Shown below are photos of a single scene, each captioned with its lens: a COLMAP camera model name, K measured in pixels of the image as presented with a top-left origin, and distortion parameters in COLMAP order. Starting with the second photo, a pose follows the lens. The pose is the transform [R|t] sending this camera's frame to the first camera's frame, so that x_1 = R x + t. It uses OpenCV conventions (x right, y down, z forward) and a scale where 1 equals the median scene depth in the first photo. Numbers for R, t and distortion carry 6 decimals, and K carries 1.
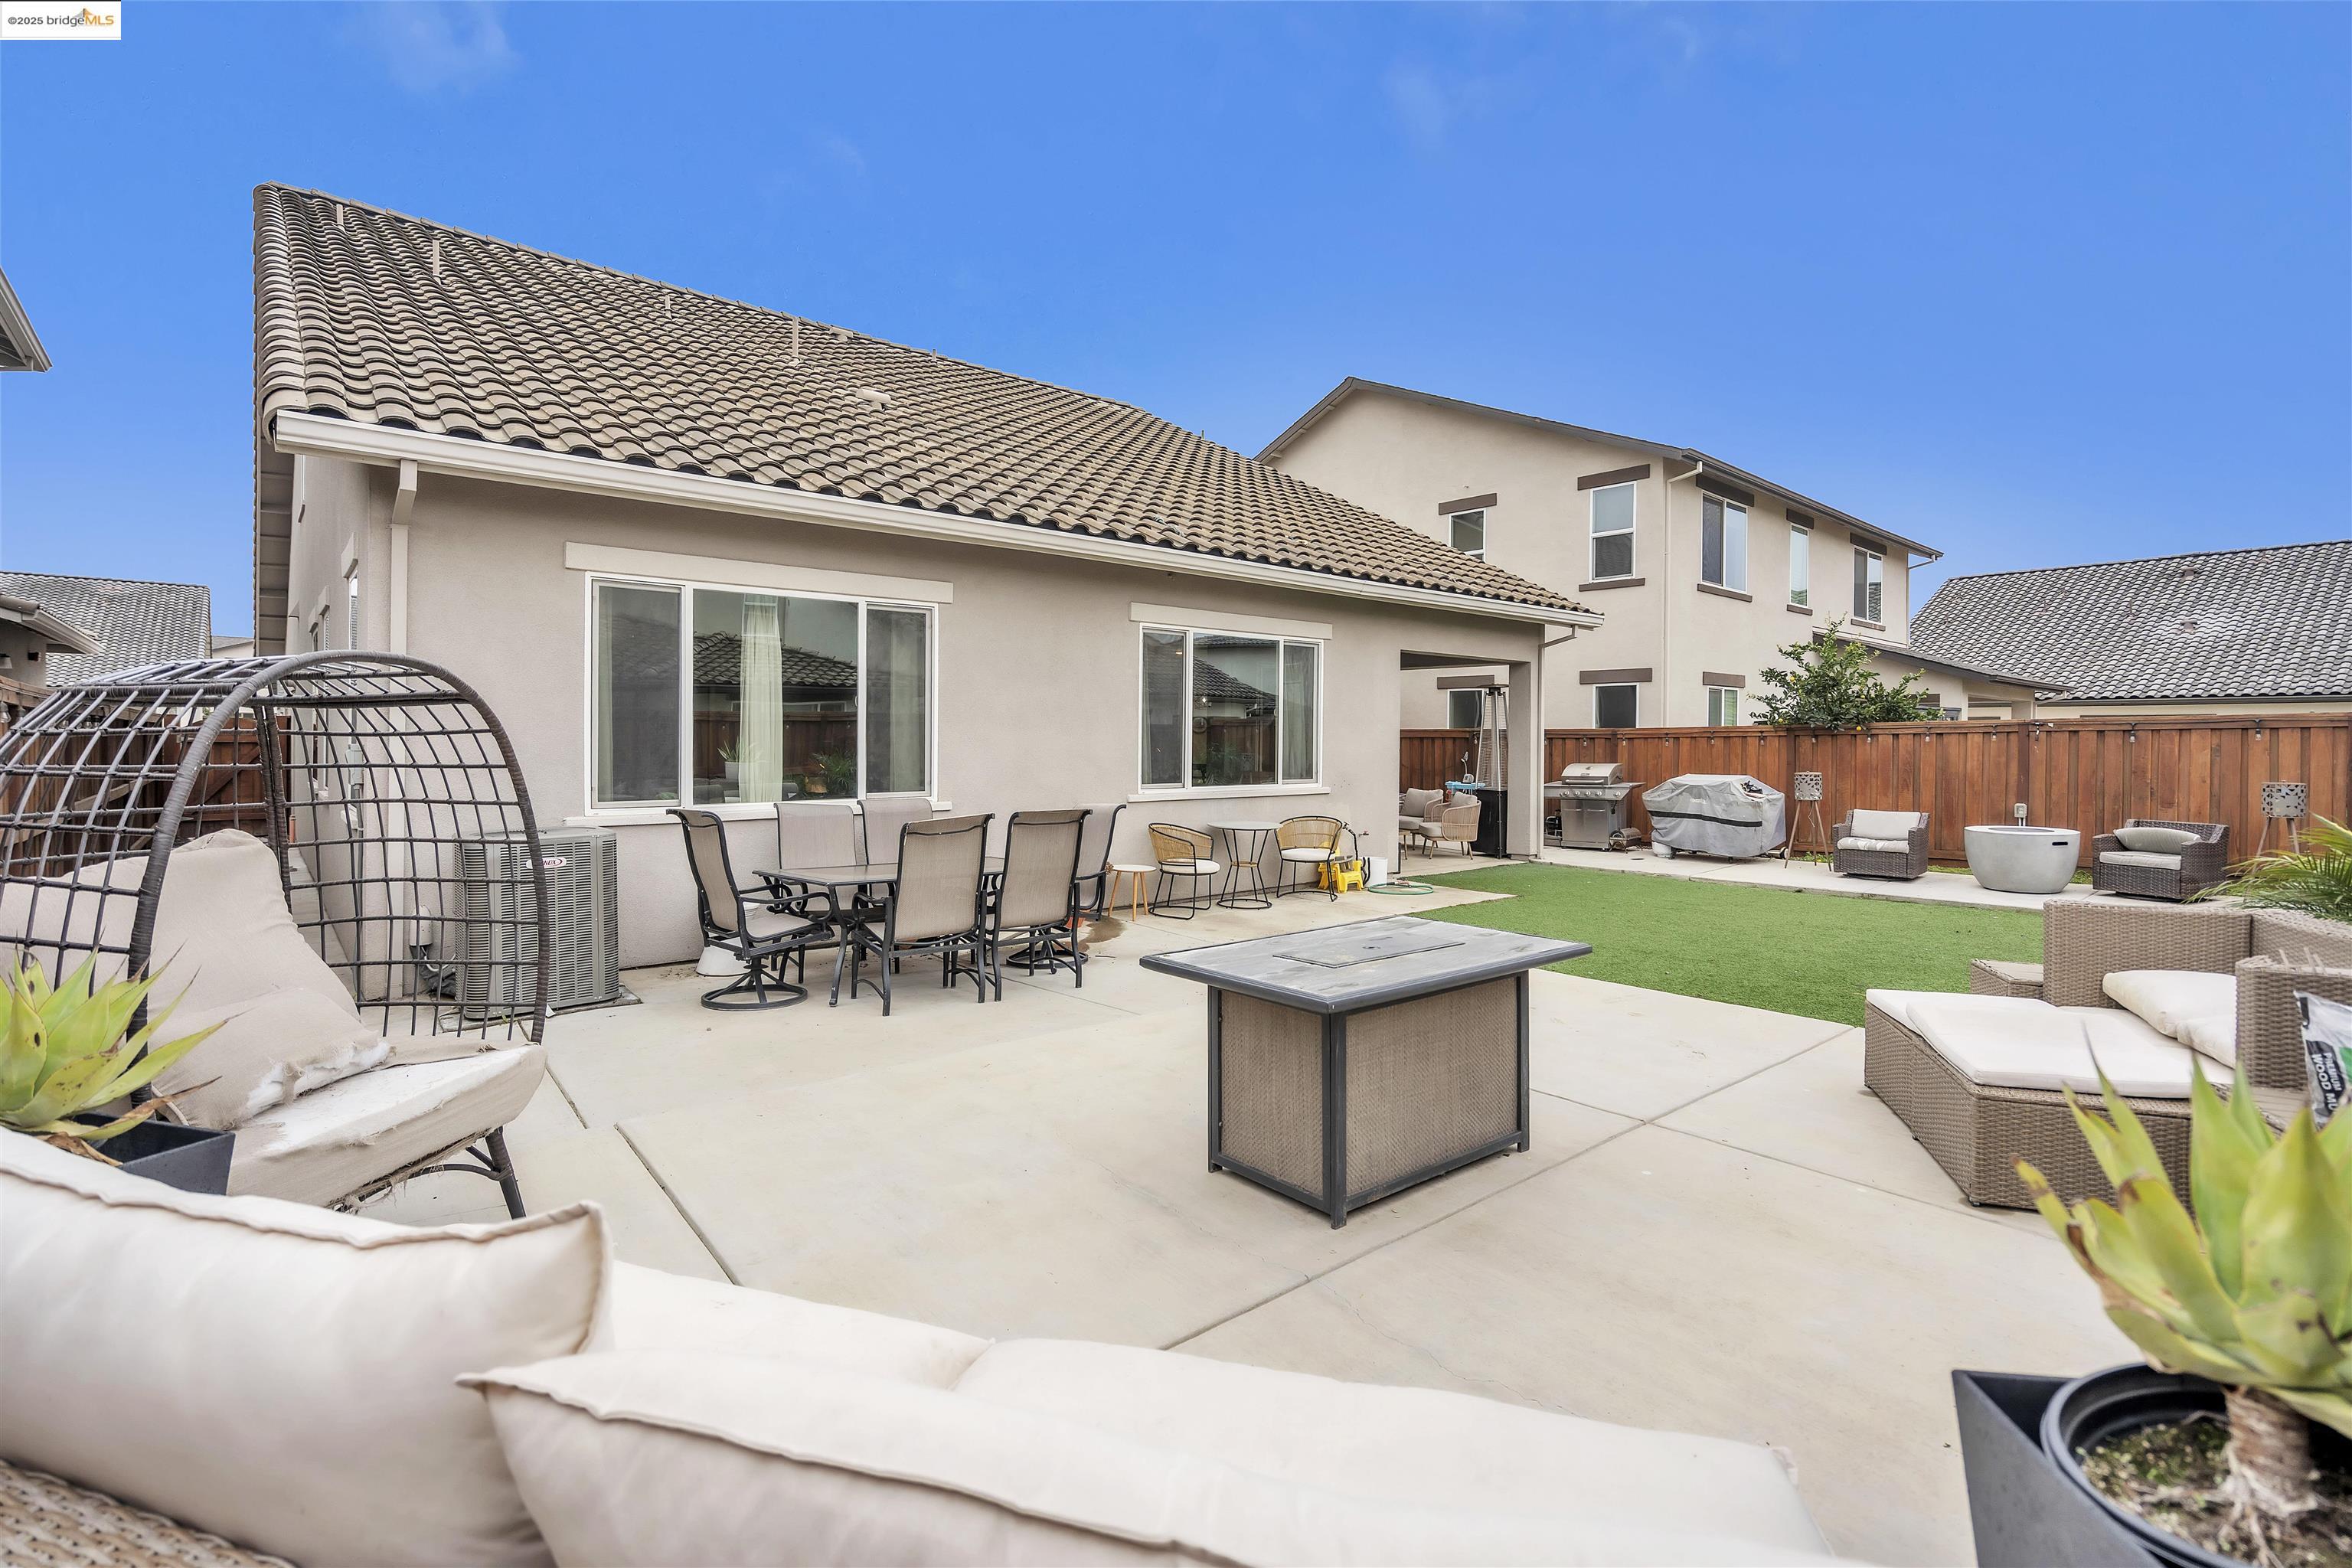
lens RADIAL K [[1067.7, 0, 1168.1], [0, 1067.7, 773.4], [0, 0, 1]] dist [-0.000012, -0.000031]
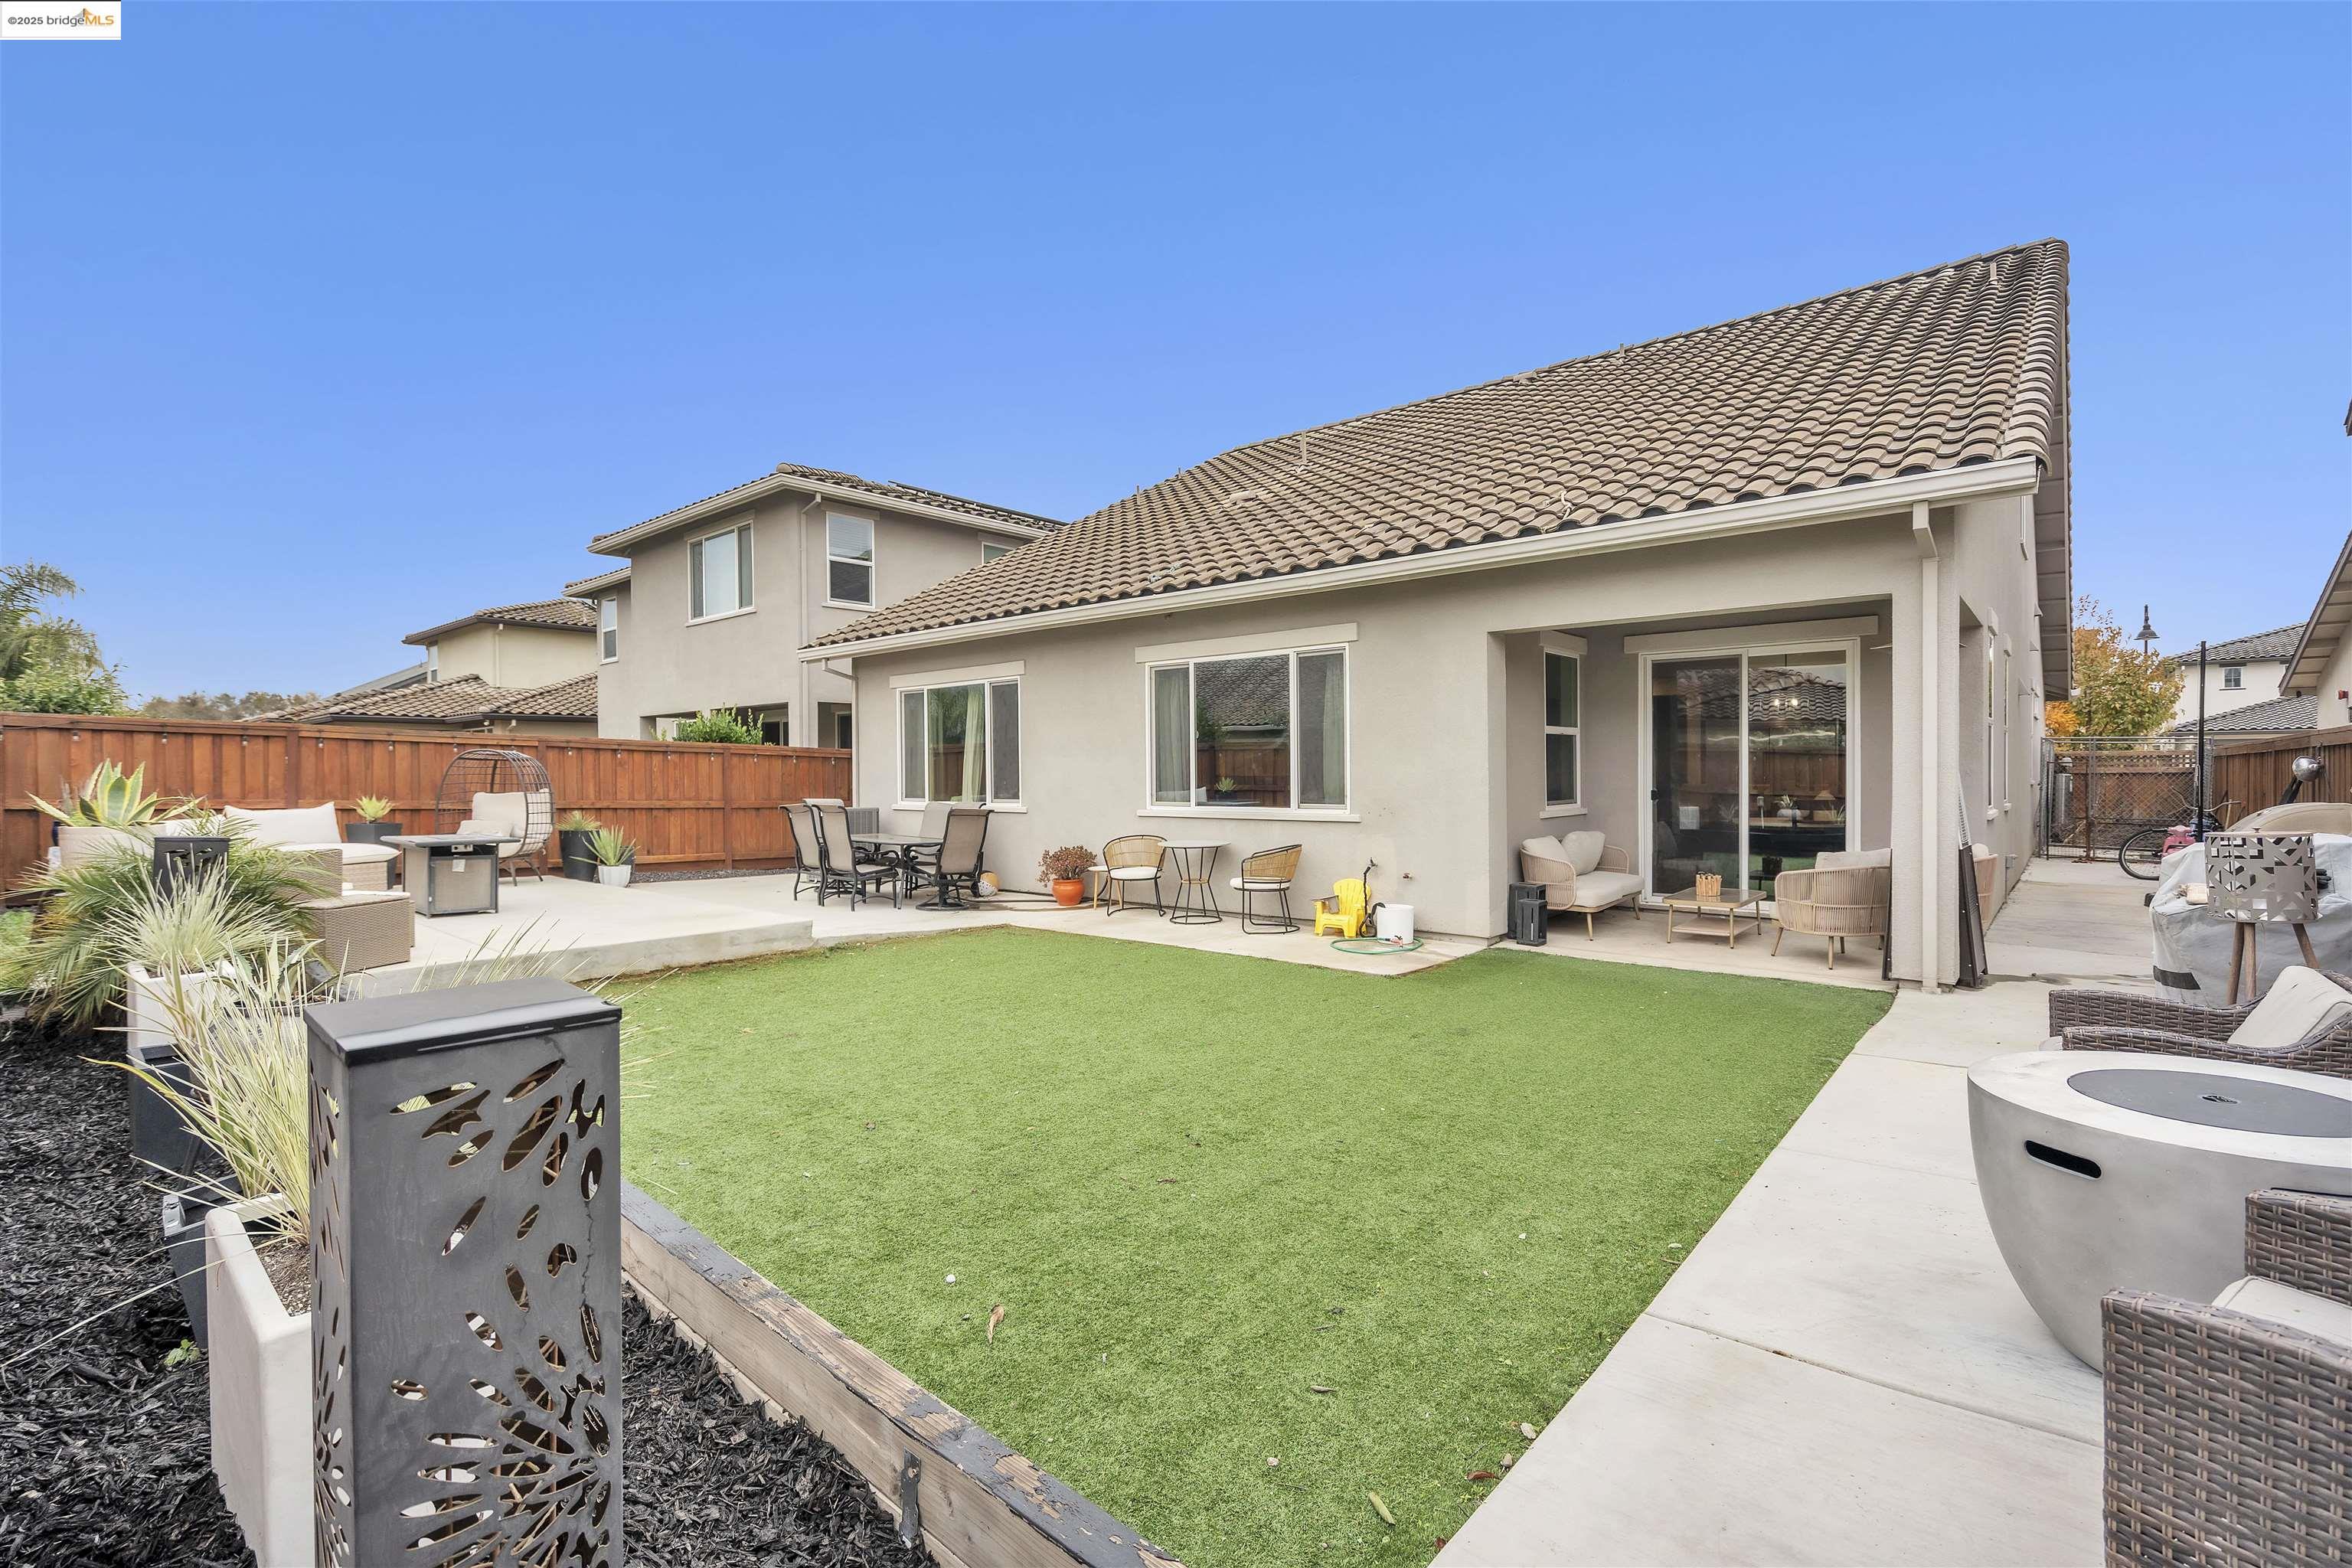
lens RADIAL K [[1067.7, 0, 1168.1], [0, 1067.7, 773.4], [0, 0, 1]] dist [-0.000012, -0.000031]
pose [[0.142082, -0.008332, -0.989820, 1.064802], [-0.027133, 0.999556, -0.012309, -0.005276], [0.989483, 0.028605, 0.141793, 0.805508]]
